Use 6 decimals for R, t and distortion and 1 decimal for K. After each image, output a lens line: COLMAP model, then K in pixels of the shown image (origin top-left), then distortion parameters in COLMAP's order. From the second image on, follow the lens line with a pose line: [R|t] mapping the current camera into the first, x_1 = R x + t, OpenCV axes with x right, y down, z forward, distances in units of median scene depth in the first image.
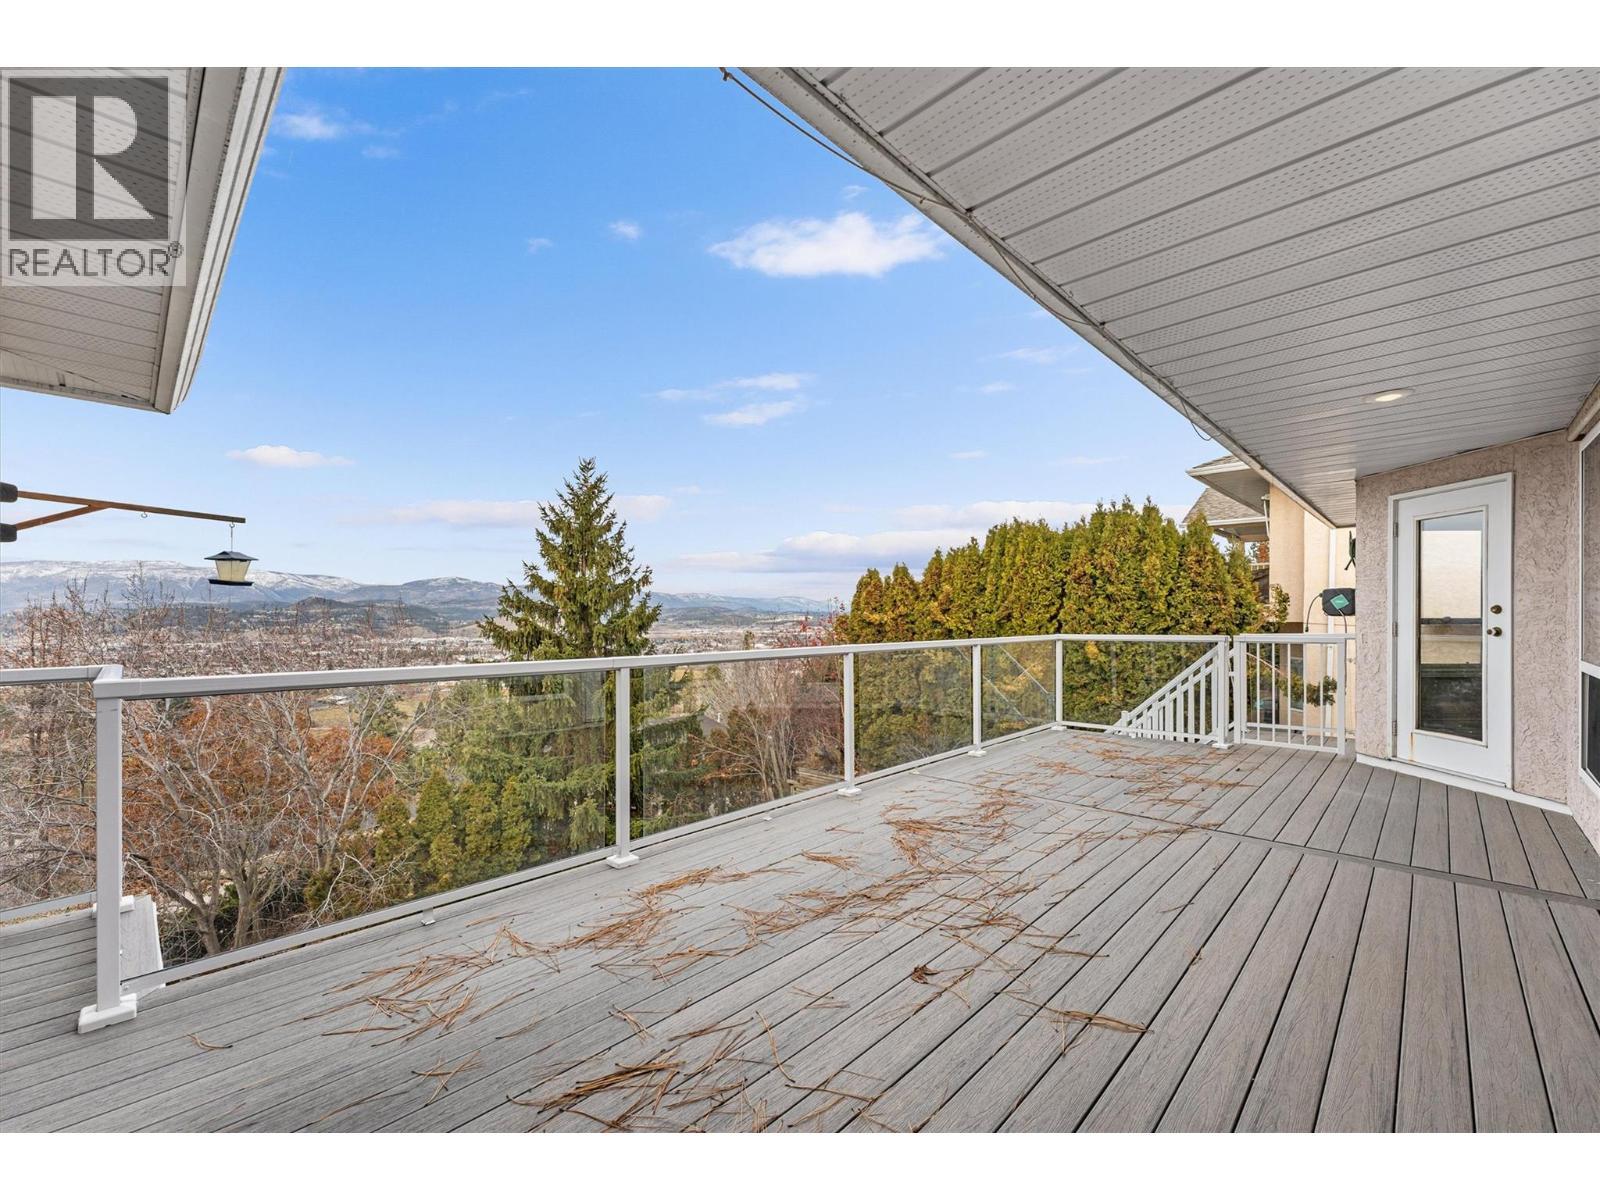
lens RADIAL K [[656.9, 0, 799.2], [0, 656.9, 612.6], [0, 0, 1]] dist [0.000753, 0.000165]
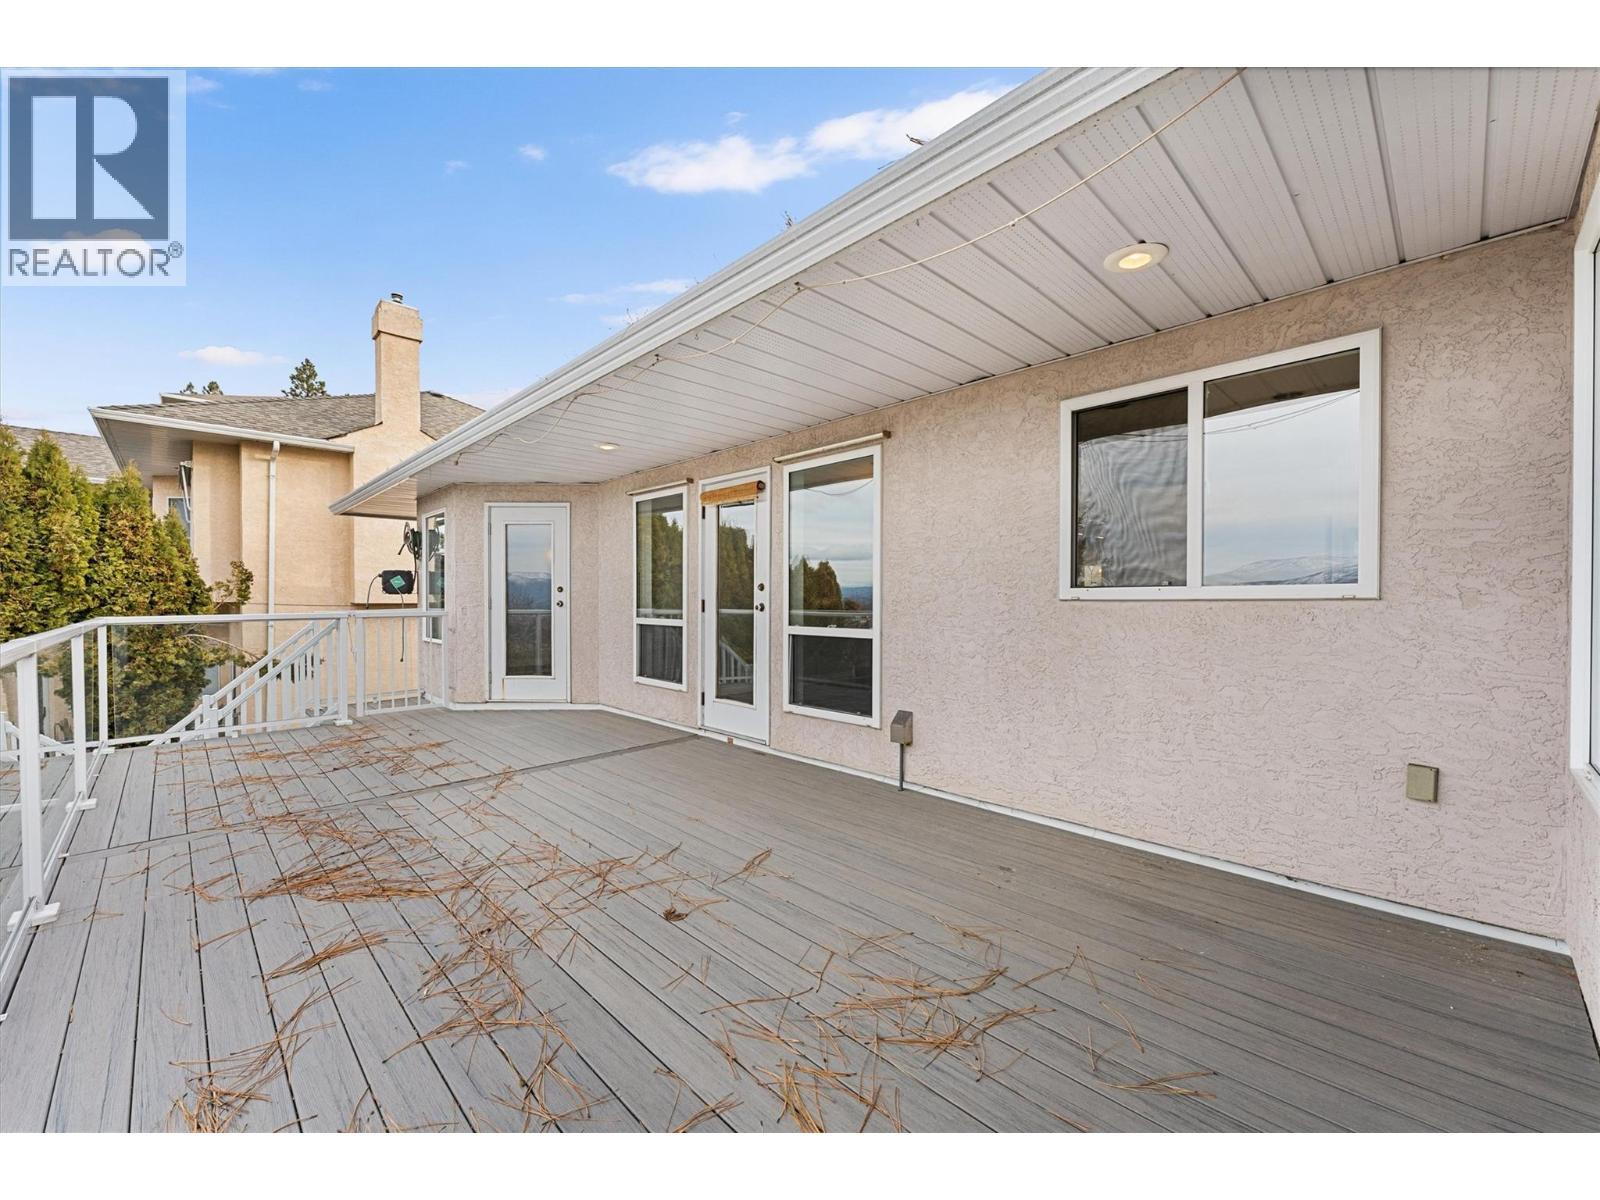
lens RADIAL K [[642.8, 0, 799.5], [0, 642.8, 606.1], [0, 0, 1]] dist [-0.000876, 0.000209]
pose [[0.021908, -0.009214, 0.999718, -0.454109], [-0.006855, 0.999933, 0.009367, 0.016707], [-0.999736, -0.007059, 0.021843, 0.408326]]
